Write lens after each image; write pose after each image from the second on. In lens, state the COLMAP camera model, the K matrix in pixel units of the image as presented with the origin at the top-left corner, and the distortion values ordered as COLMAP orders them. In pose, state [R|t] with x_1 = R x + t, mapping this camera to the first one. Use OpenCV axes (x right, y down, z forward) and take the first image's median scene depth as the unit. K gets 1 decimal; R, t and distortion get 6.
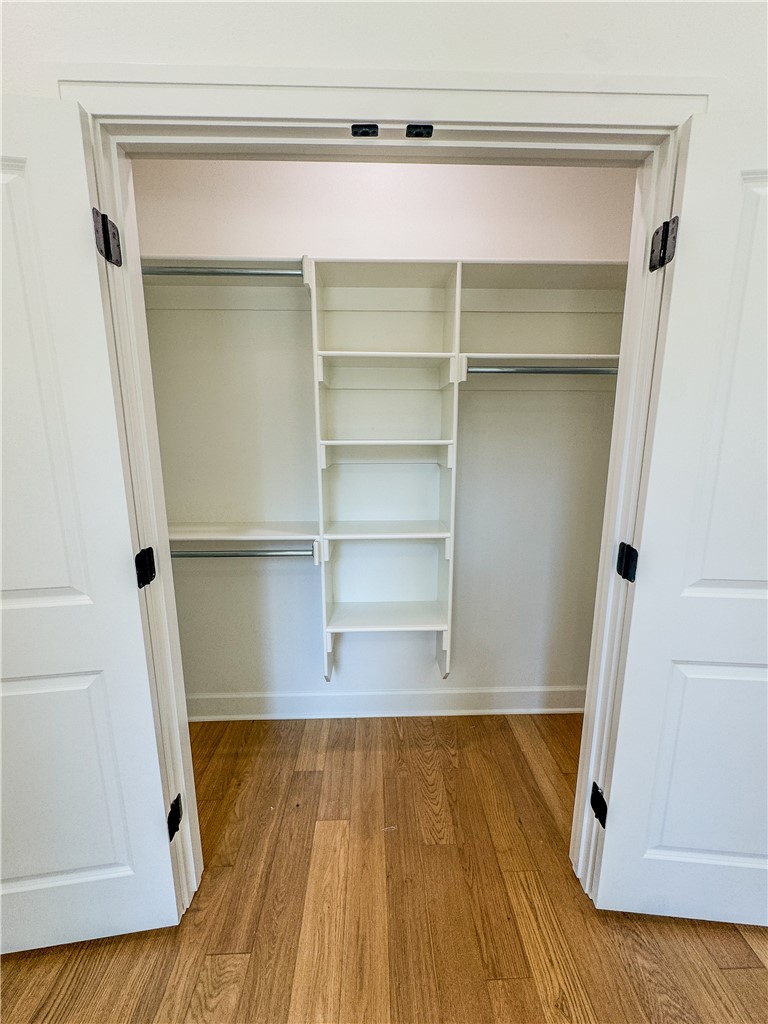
lens RADIAL K [[412.1, 0, 384.0], [0, 412.1, 512.0], [0, 0, 1]] dist [-0.001373, -0.000048]
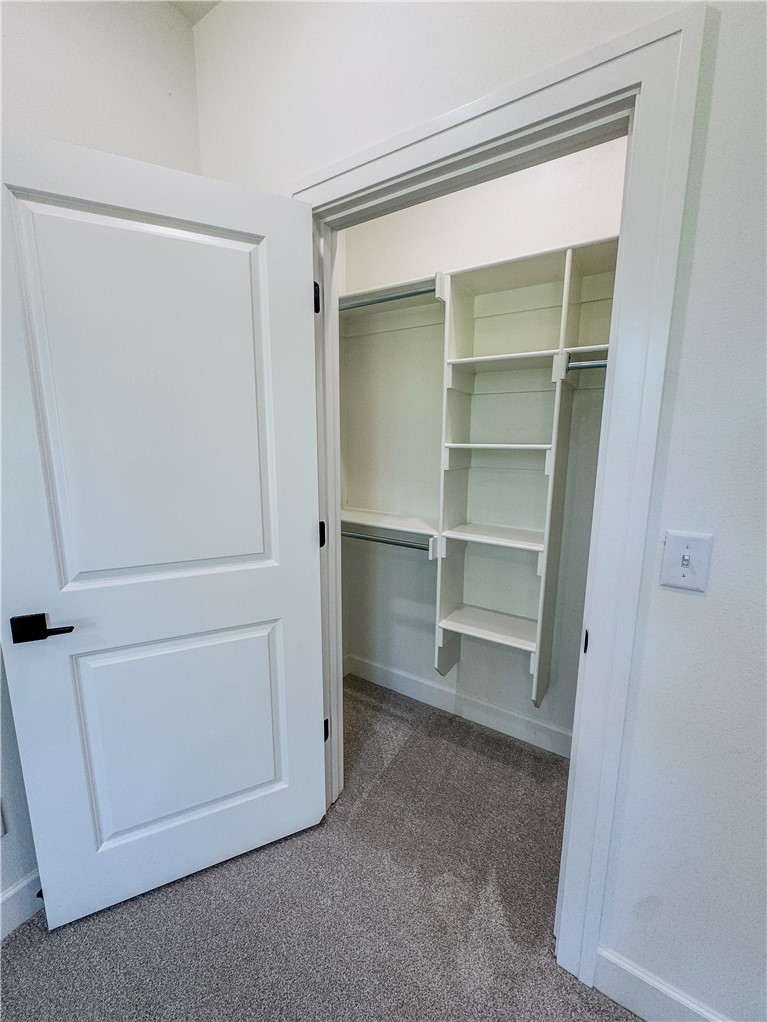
lens RADIAL K [[425.3, 0, 383.5], [0, 425.3, 511.0], [0, 0, 1]] dist [0.013956, -0.000009]
pose [[0.818946, 0.106921, -0.563823, 0.373693], [-0.115448, 0.993099, 0.020640, -0.004503], [0.562139, 0.048189, 0.825638, 0.017632]]
